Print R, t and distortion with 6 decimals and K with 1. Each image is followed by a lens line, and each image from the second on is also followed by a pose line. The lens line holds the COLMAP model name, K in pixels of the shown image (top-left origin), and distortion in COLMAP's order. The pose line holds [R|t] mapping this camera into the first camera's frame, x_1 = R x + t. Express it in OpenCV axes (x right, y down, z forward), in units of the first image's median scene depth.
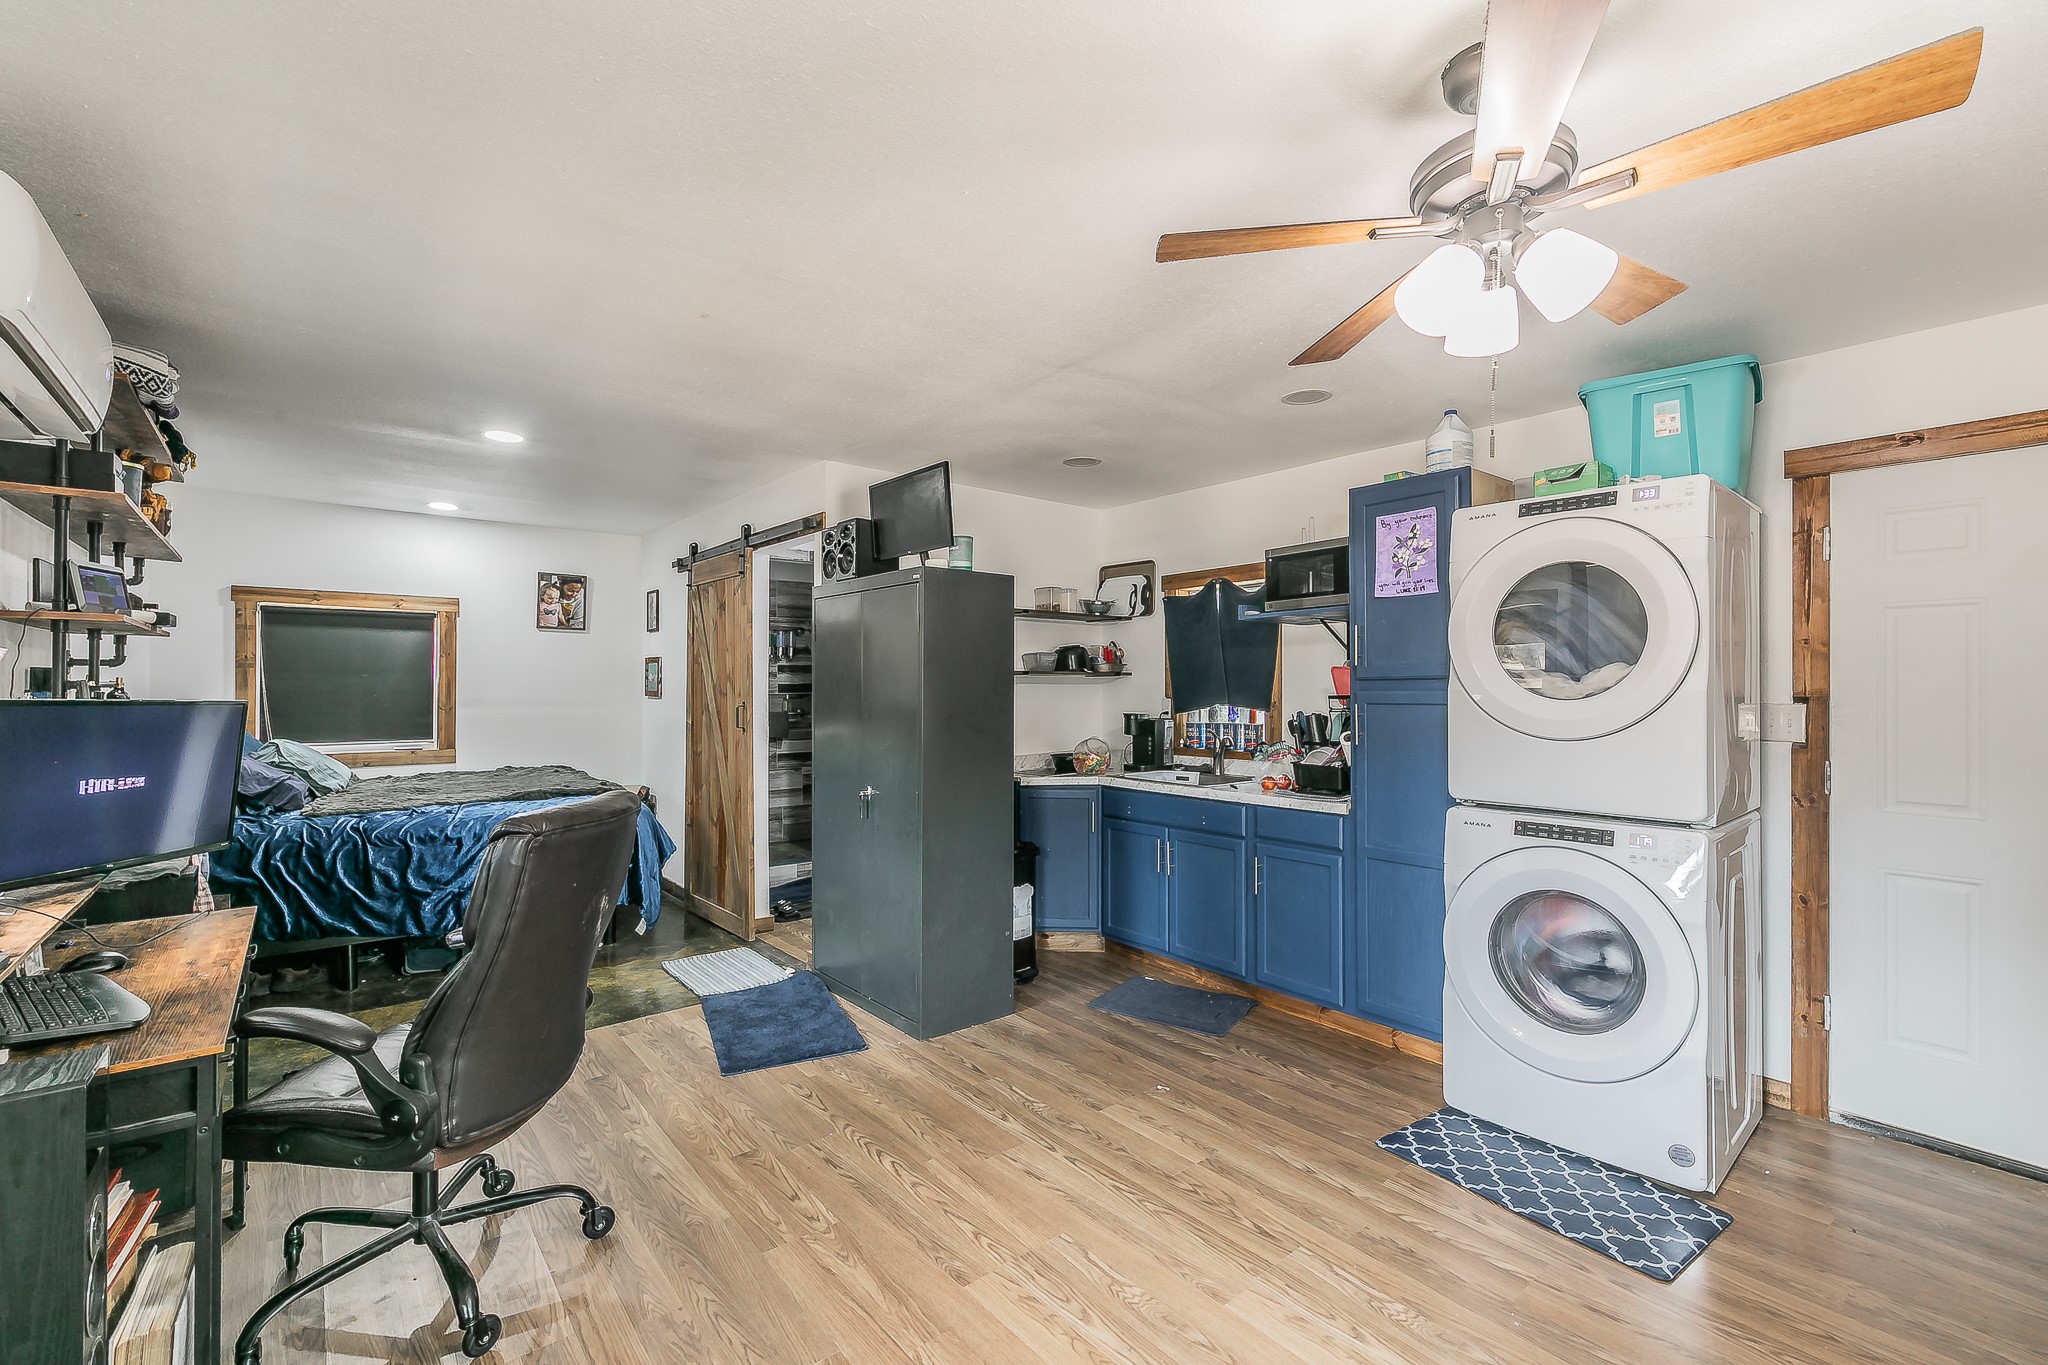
lens RADIAL K [[891.9, 0, 1021.1], [0, 891.9, 678.6], [0, 0, 1]] dist [0.007910, -0.001910]
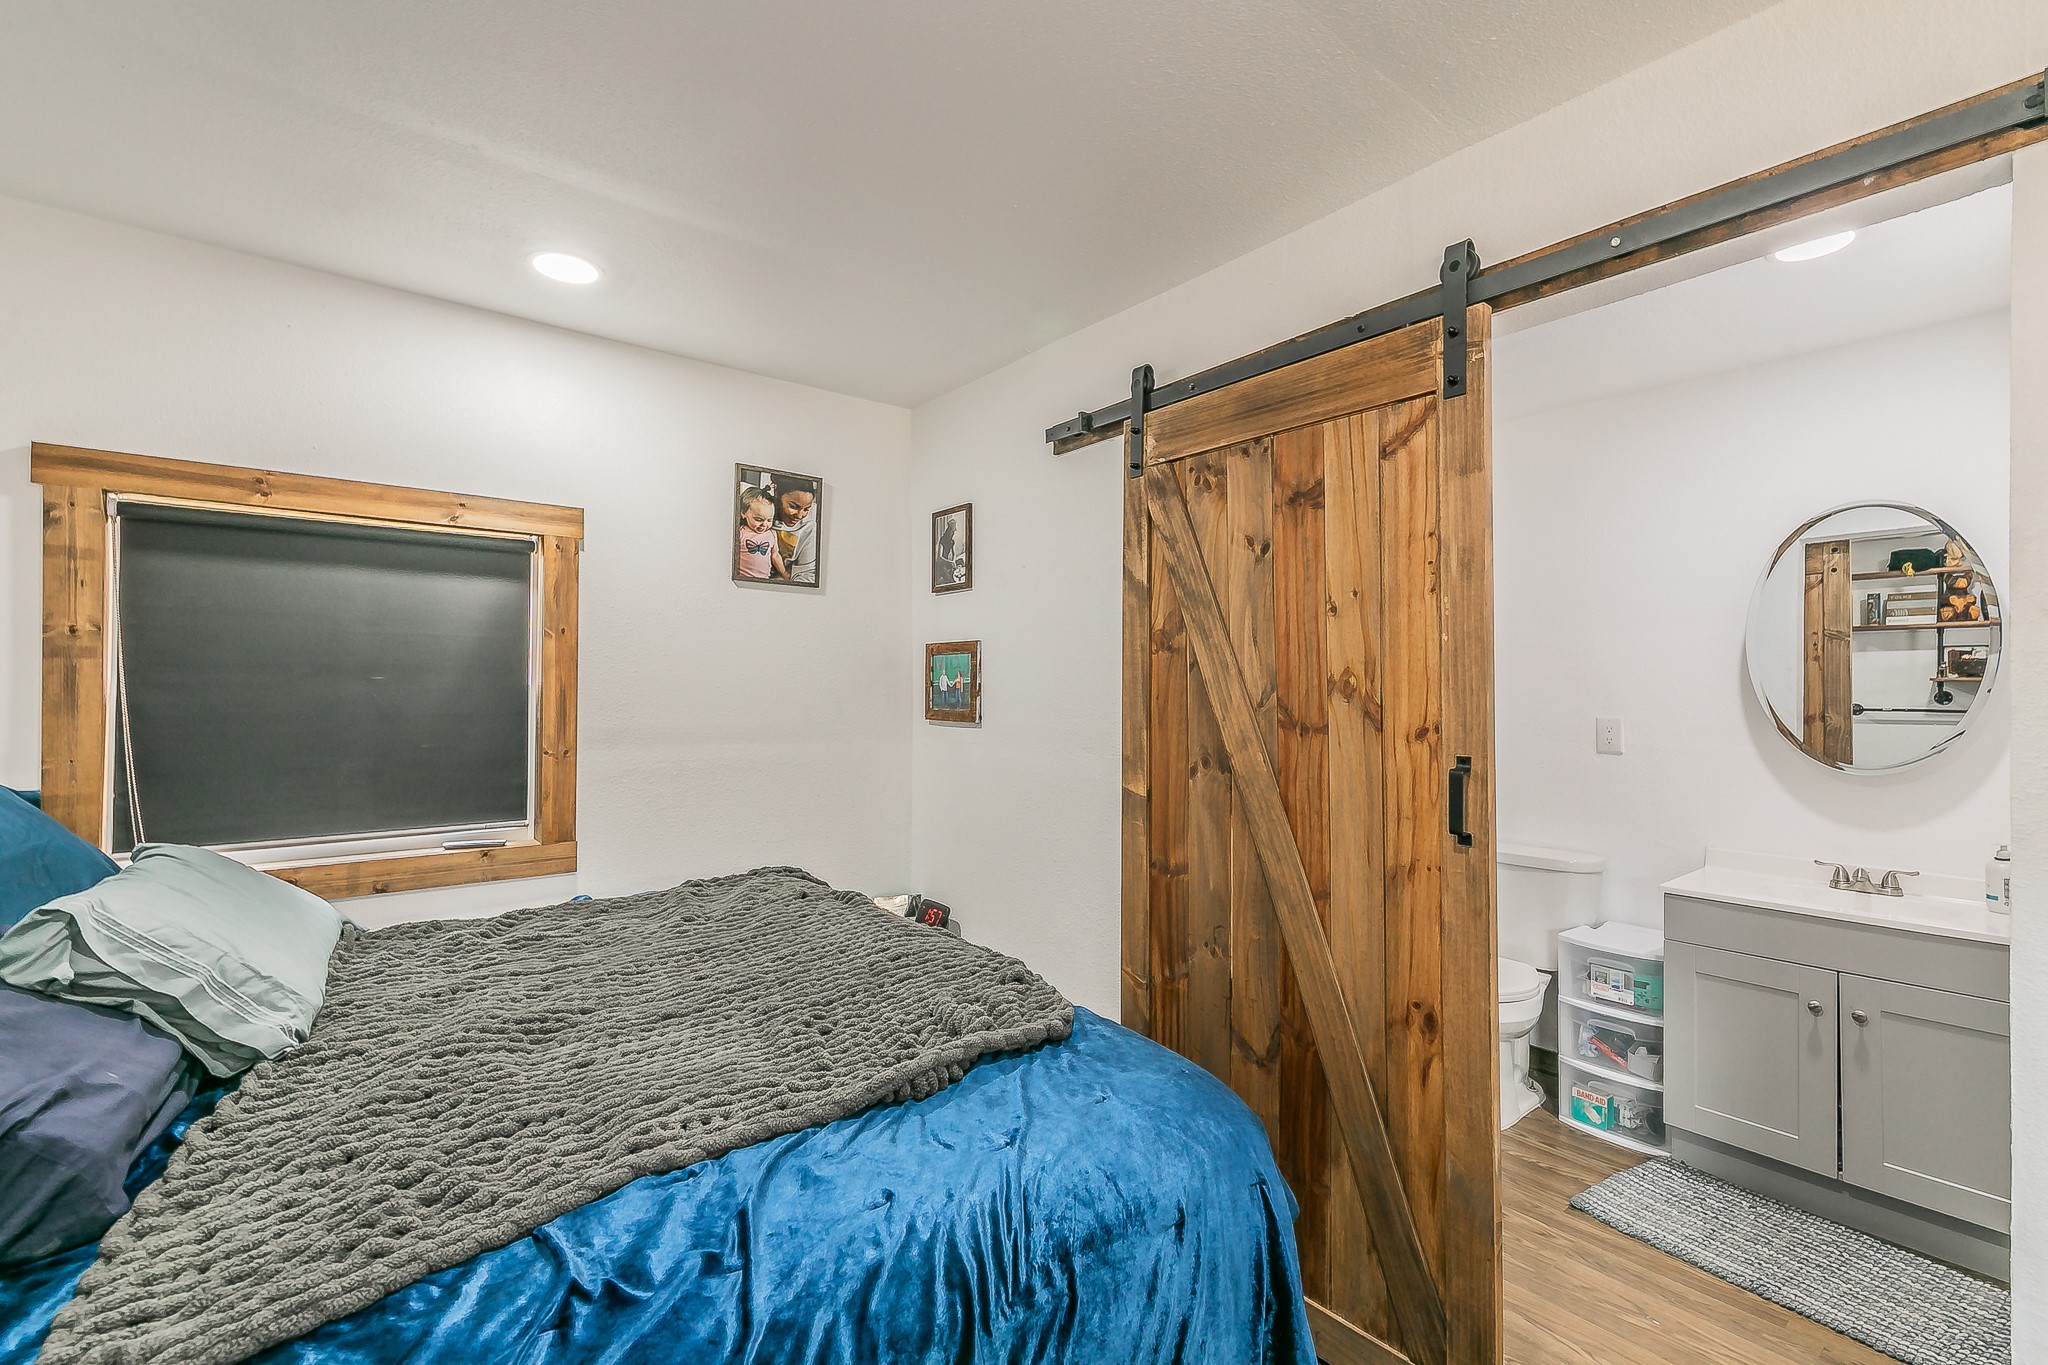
lens RADIAL K [[891.9, 0, 1018.6], [0, 891.9, 675.7], [0, 0, 1]] dist [0.007910, -0.001910]
pose [[0.999827, 0.000891, -0.018567, -0.426392], [-0.001022, 0.999975, -0.007032, -0.002097], [0.018560, 0.007050, 0.999803, 0.588676]]
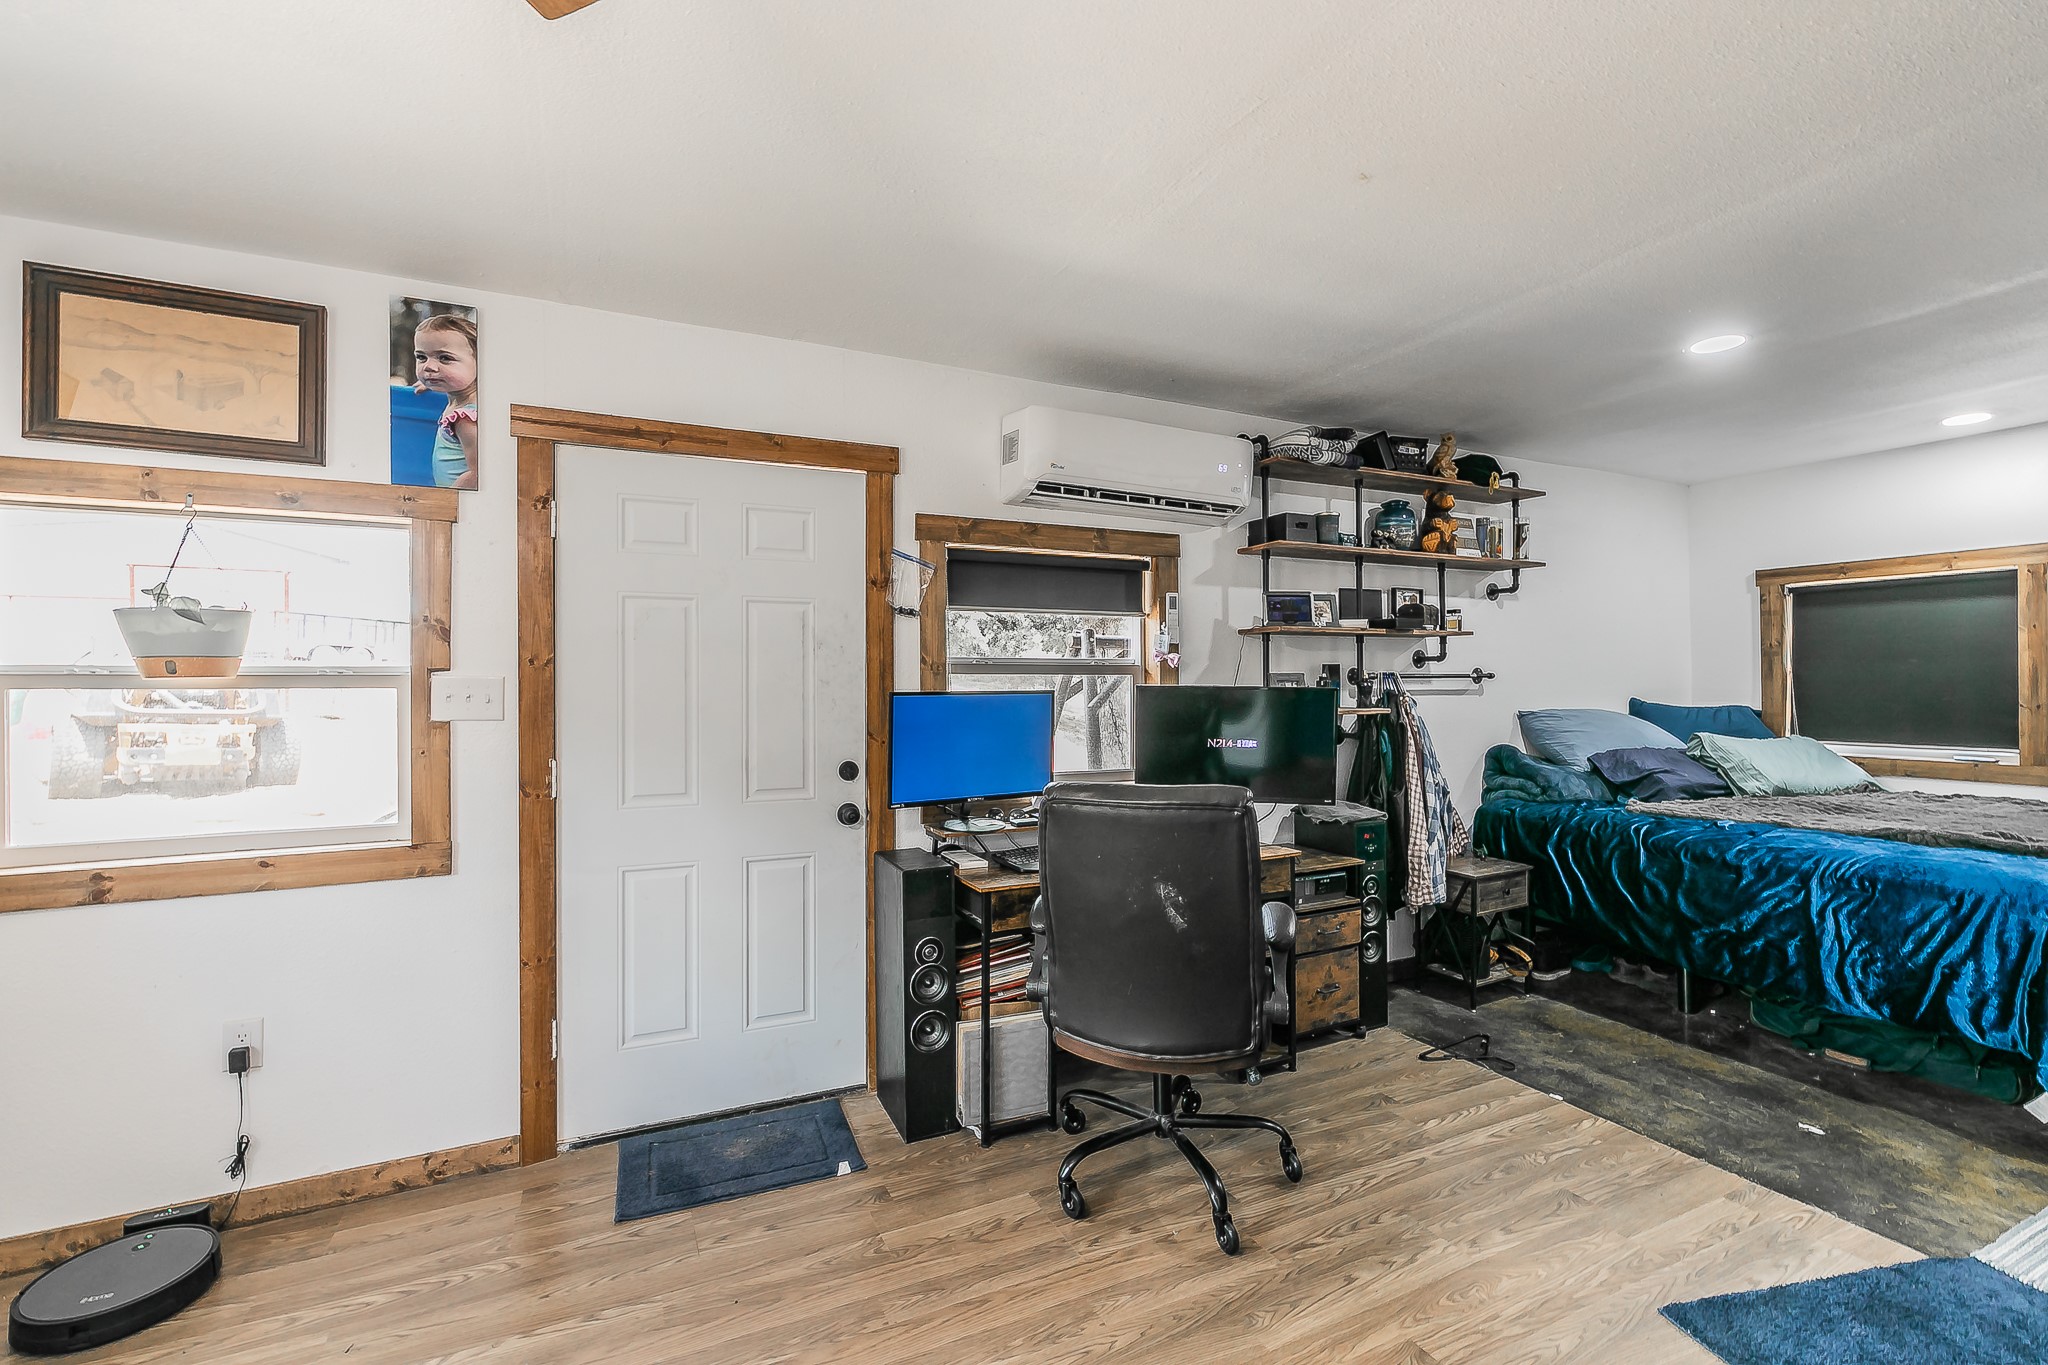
lens RADIAL K [[891.9, 0, 1026.6], [0, 891.9, 679.0], [0, 0, 1]] dist [0.007910, -0.001910]
pose [[-0.218279, -0.003720, -0.975879, 0.209812], [0.013183, 0.999890, -0.006761, 0.007242], [0.975797, -0.014341, -0.218206, 0.420946]]
